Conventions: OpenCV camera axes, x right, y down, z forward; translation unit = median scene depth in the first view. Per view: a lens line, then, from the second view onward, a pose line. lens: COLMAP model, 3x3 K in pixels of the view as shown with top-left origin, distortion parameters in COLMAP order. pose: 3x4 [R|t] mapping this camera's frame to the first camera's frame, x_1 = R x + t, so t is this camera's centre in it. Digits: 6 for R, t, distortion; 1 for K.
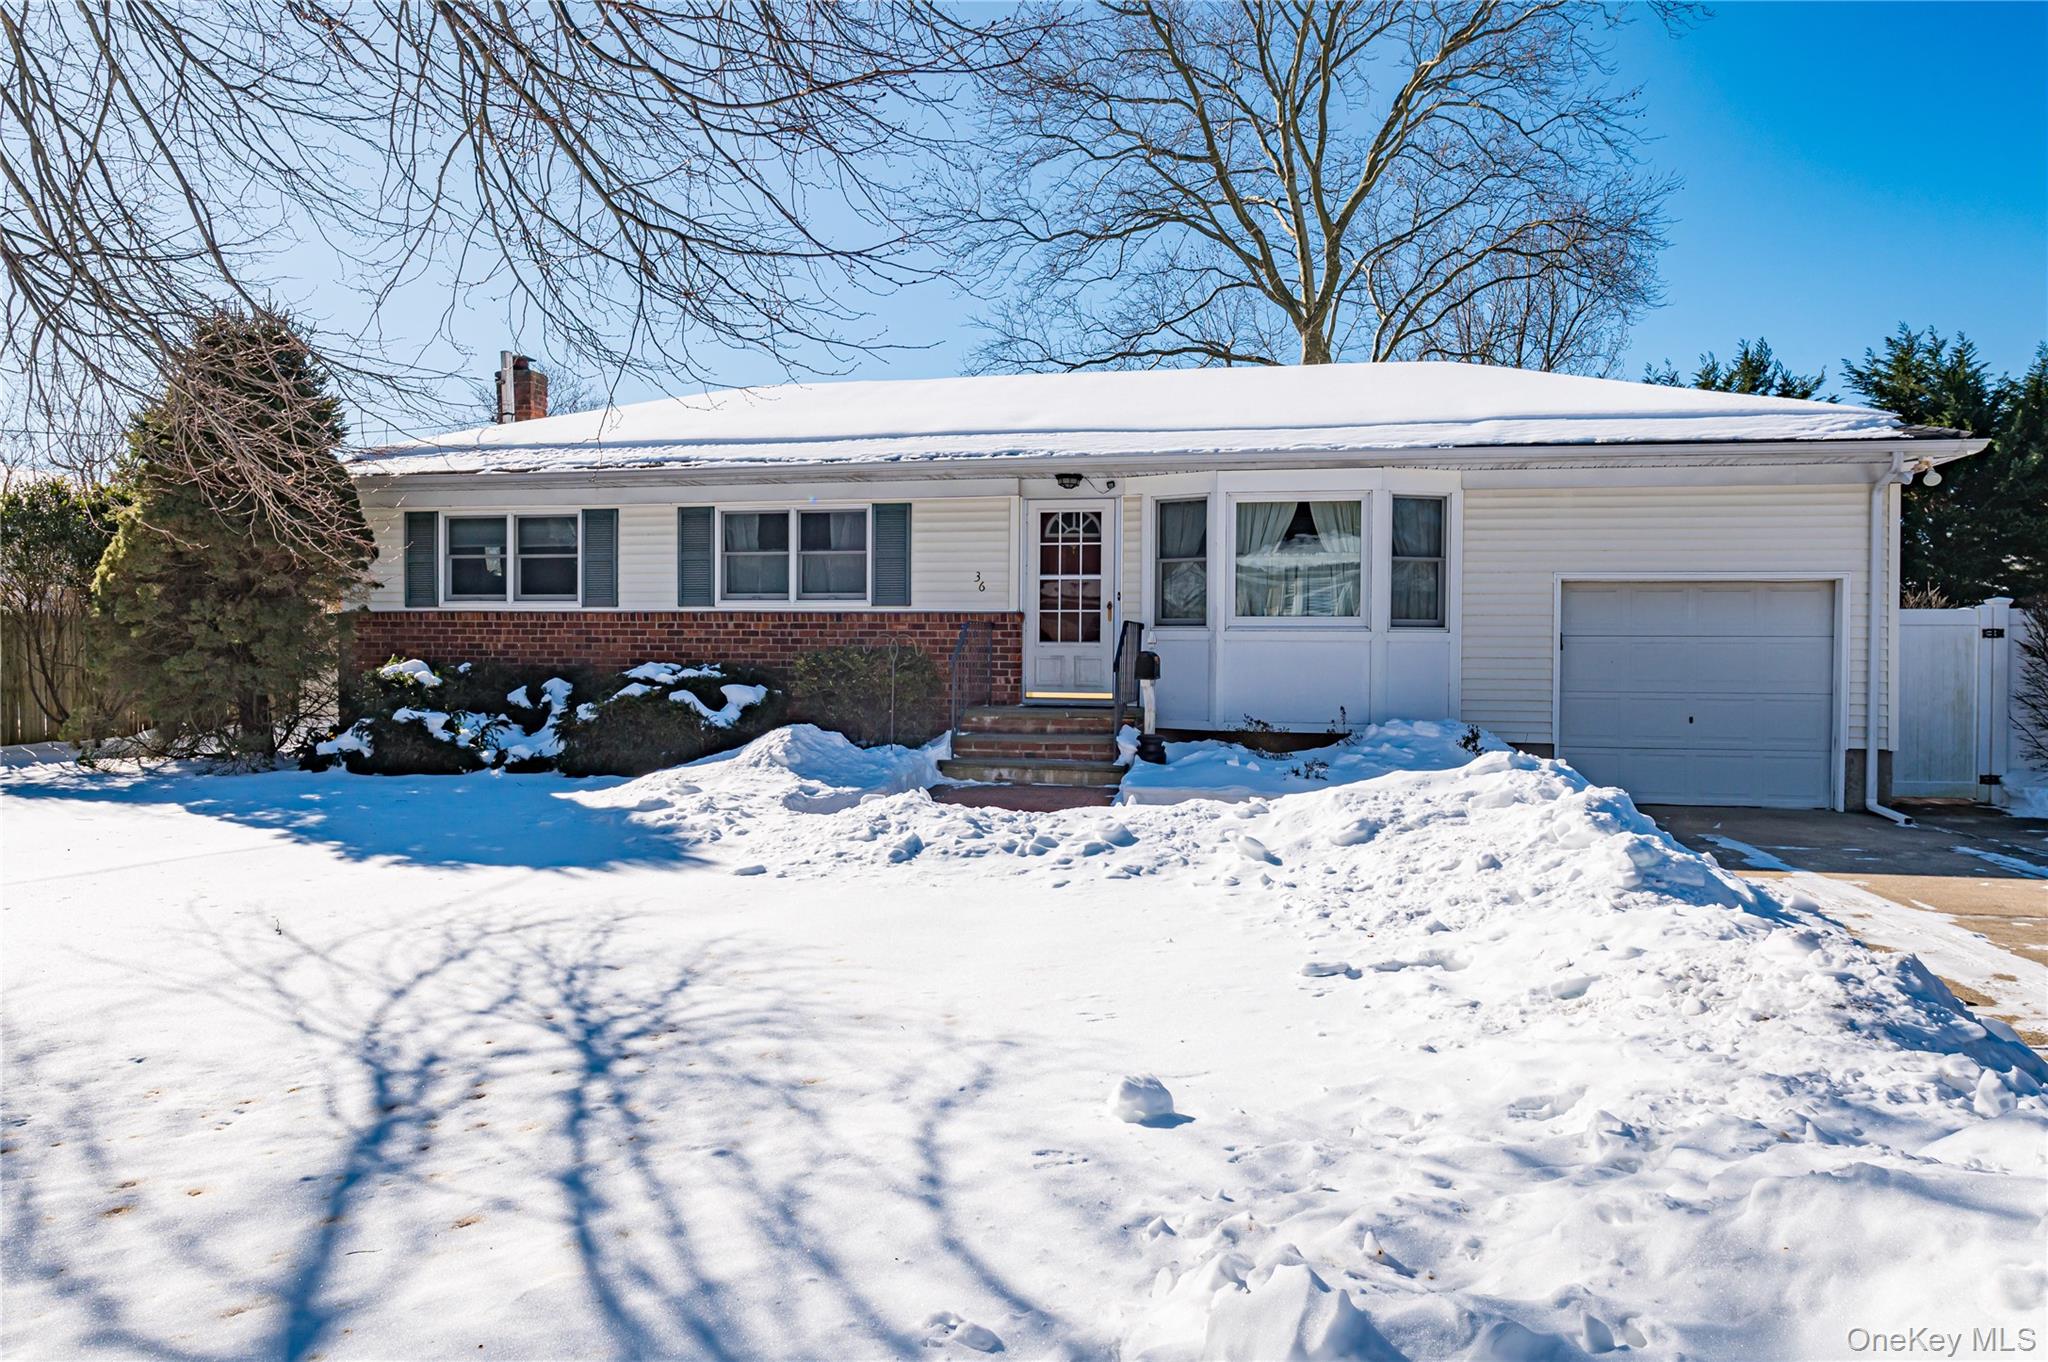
lens RADIAL K [[1348.3, 0, 1026.7], [0, 1348.3, 674.7], [0, 0, 1]] dist [-0.016766, -0.000891]
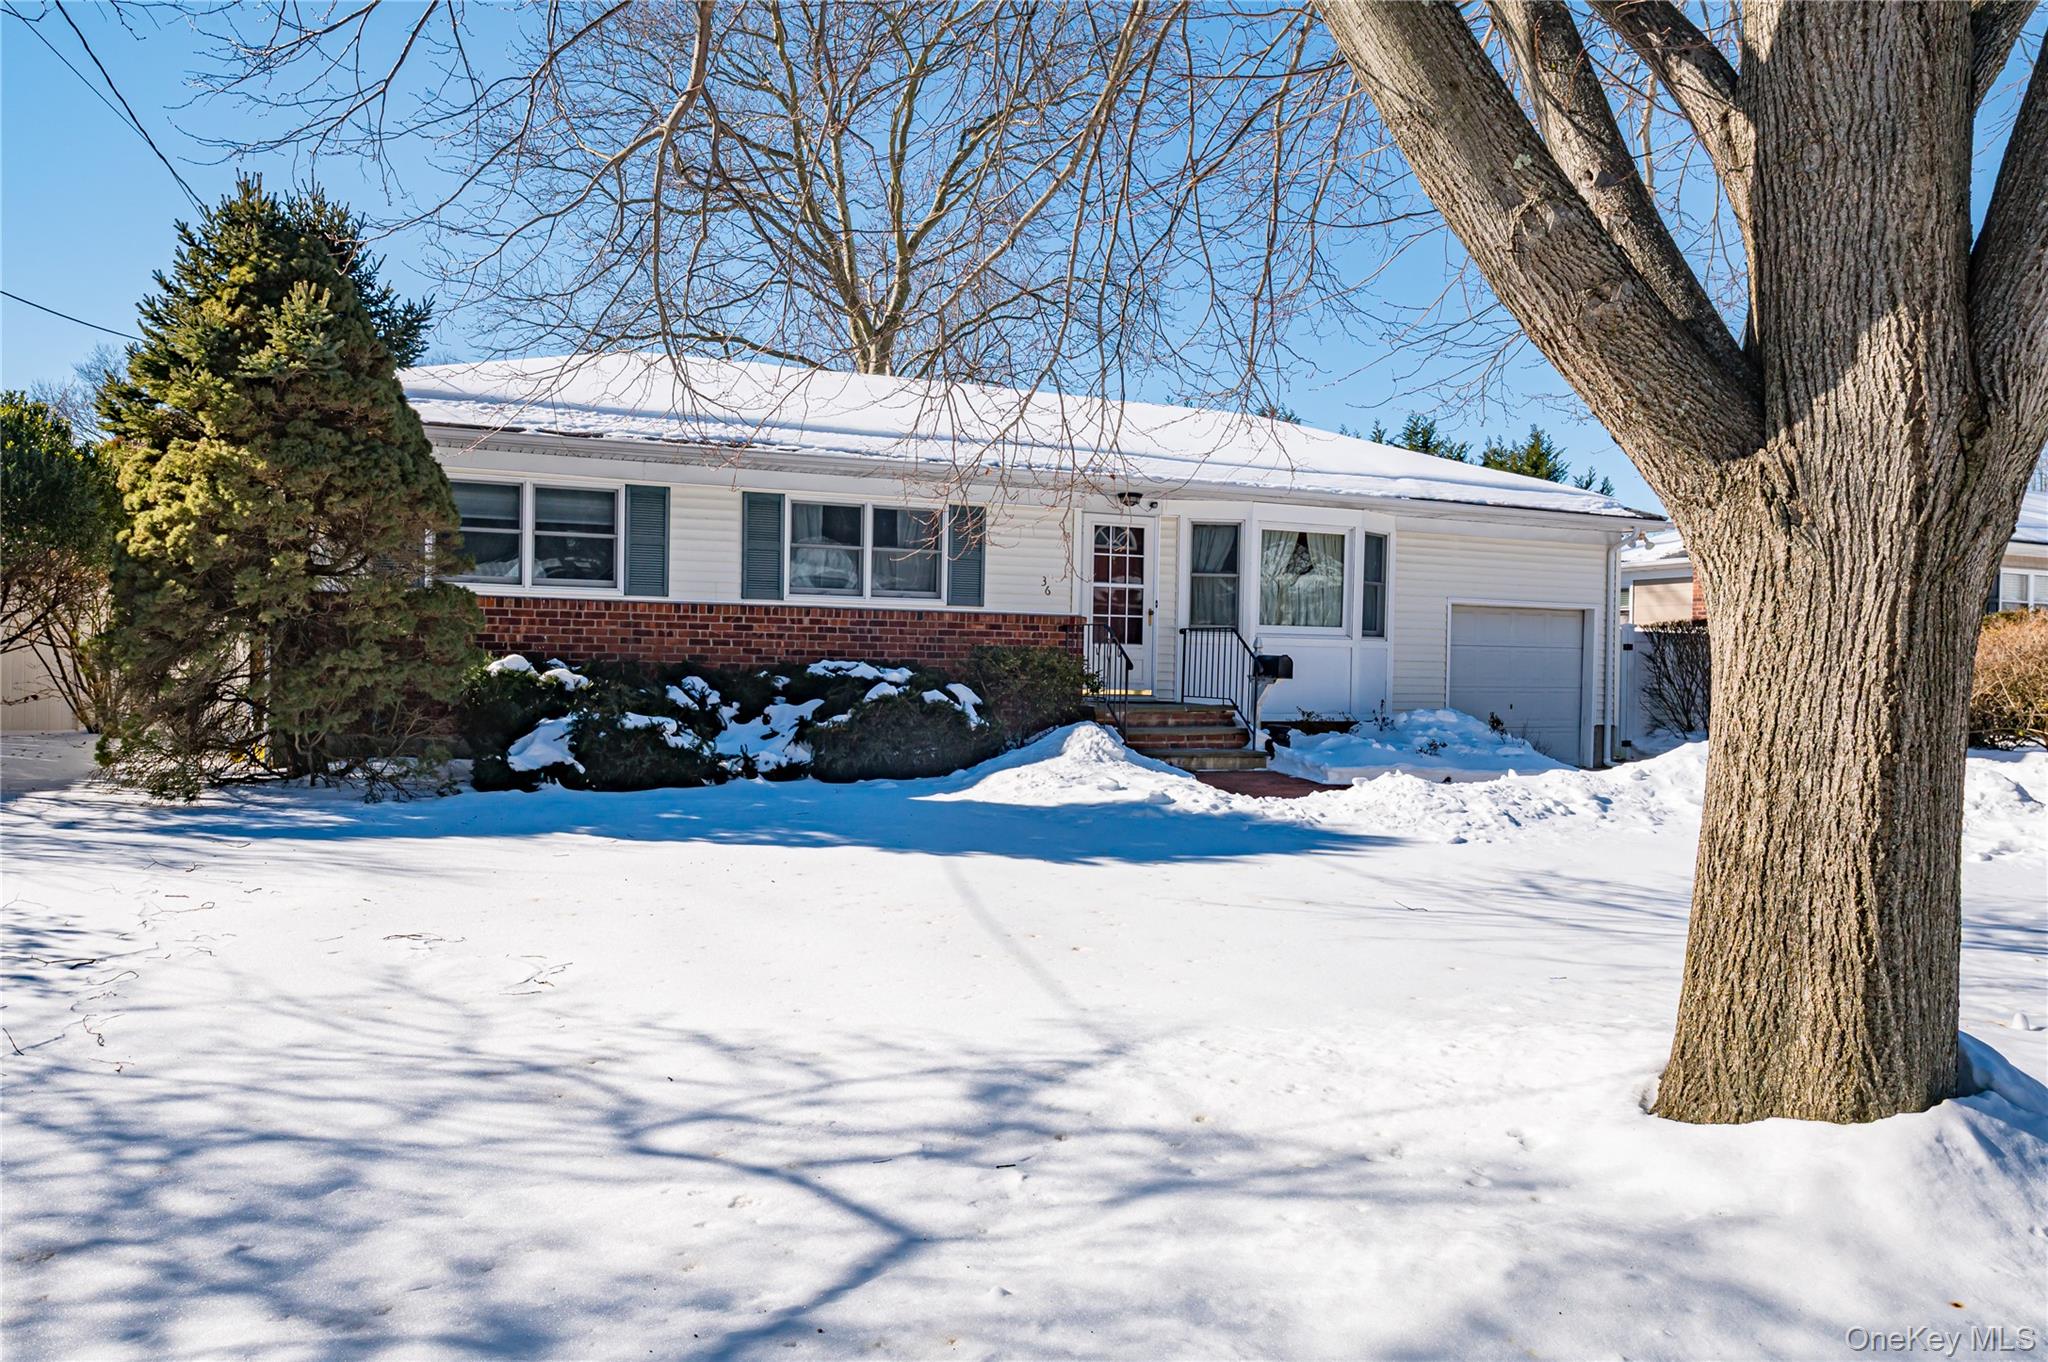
lens RADIAL K [[1348.3, 0, 1037.4], [0, 1348.3, 696.4], [0, 0, 1]] dist [-0.016766, -0.000891]
pose [[0.818261, -0.009176, 0.574774, -0.658702], [-0.005292, 0.999710, 0.023493, -0.006586], [-0.574822, -0.022265, 0.817975, 0.127395]]
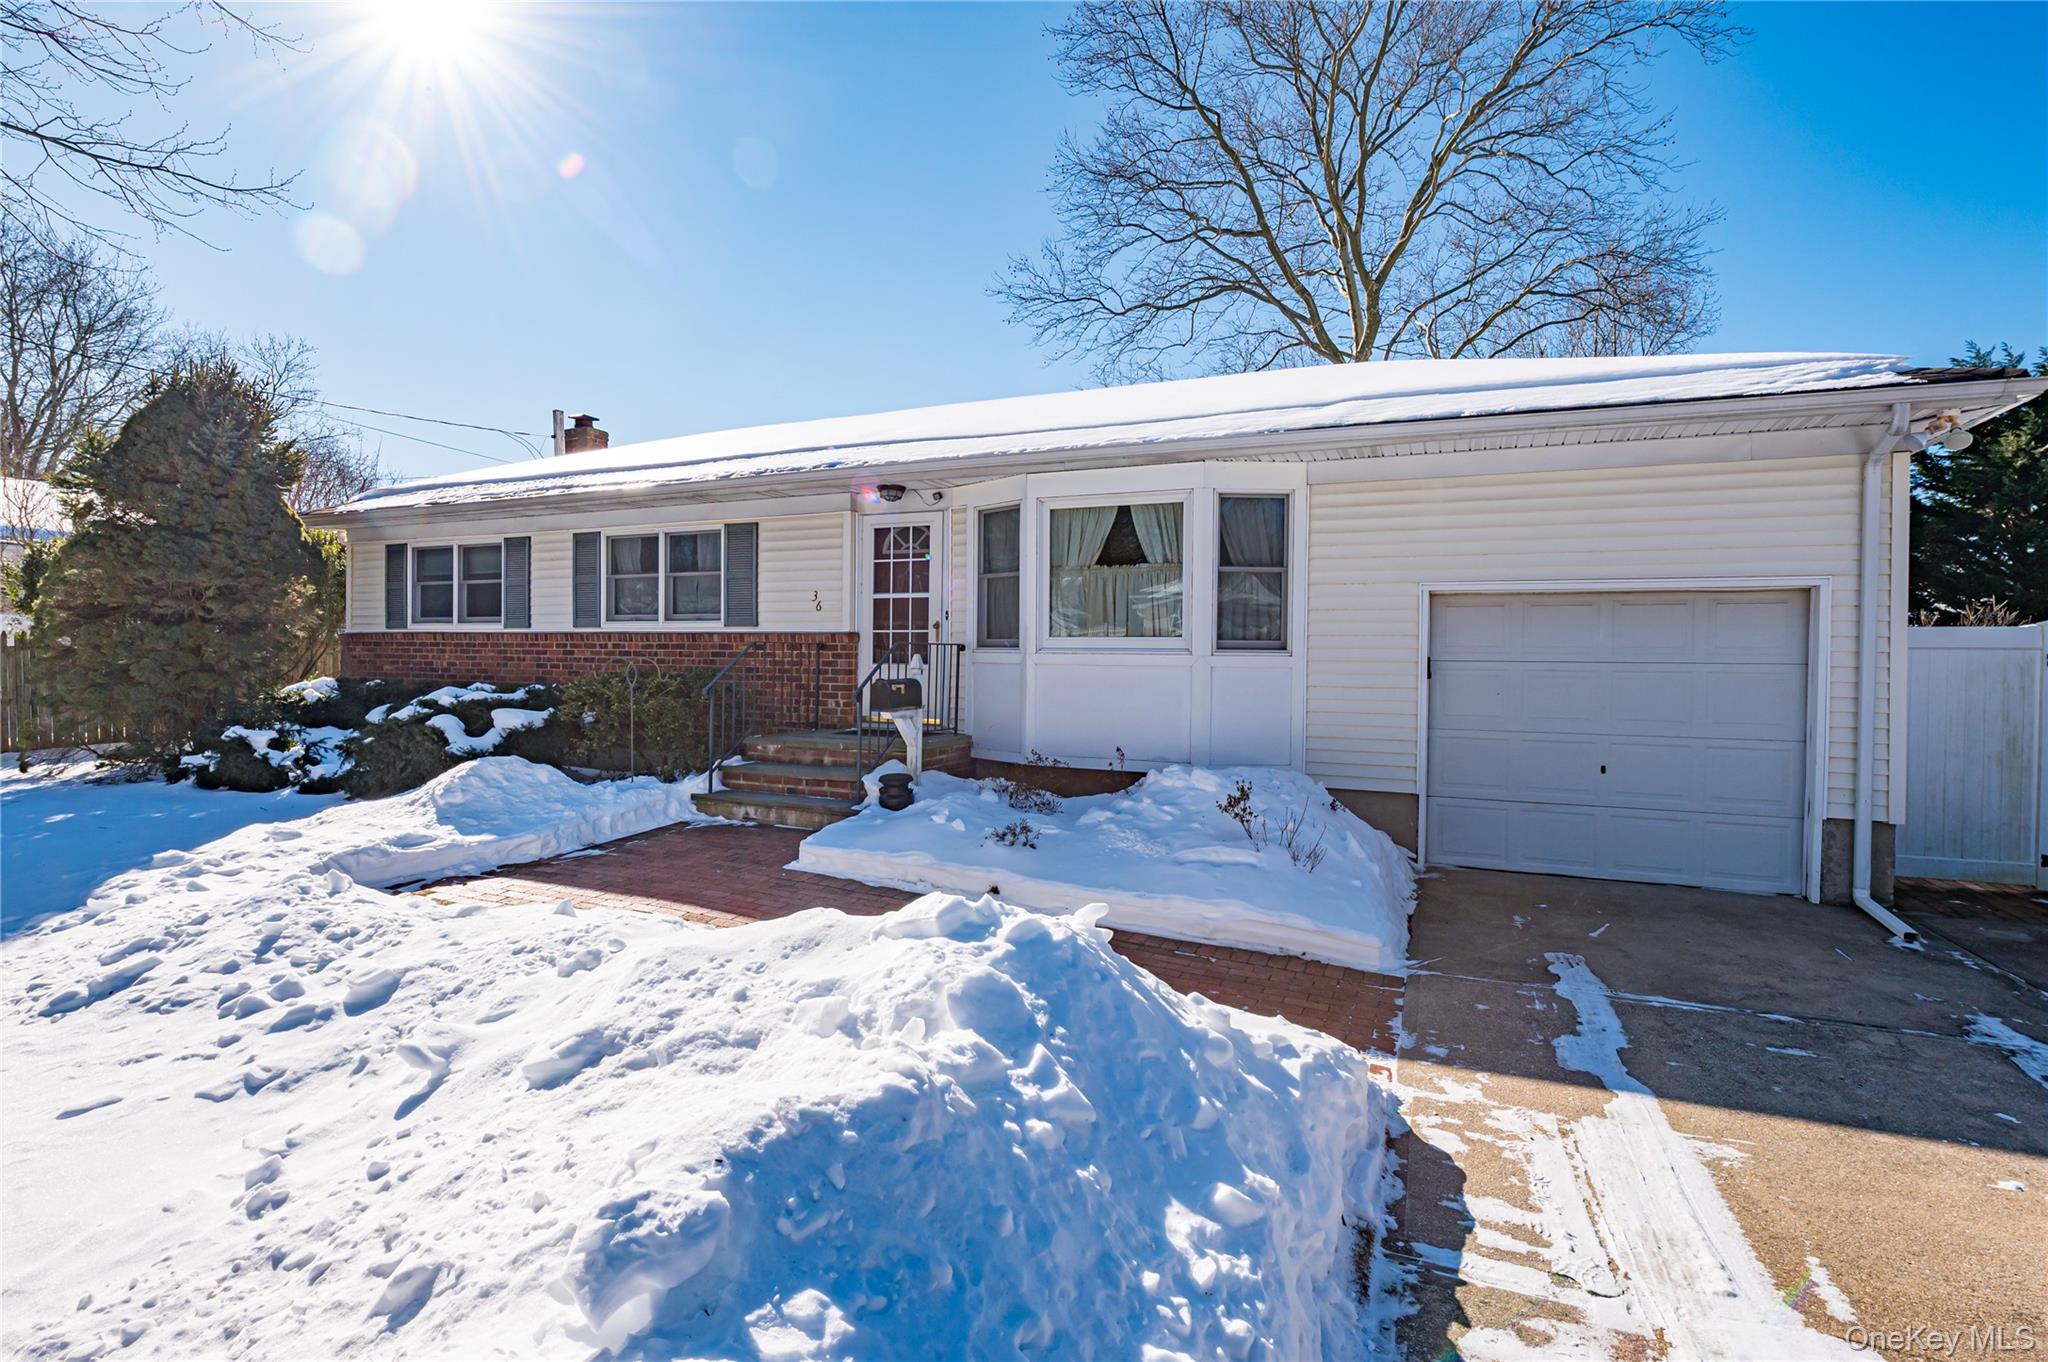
lens RADIAL K [[967.5, 0, 1032.5], [0, 967.5, 671.1], [0, 0, 1]] dist [-0.014531, -0.000997]
pose [[0.977985, 0.006466, -0.208575, 0.263815], [-0.006730, 0.999977, -0.000555, -0.019288], [0.208567, 0.001946, 0.978006, 0.352879]]
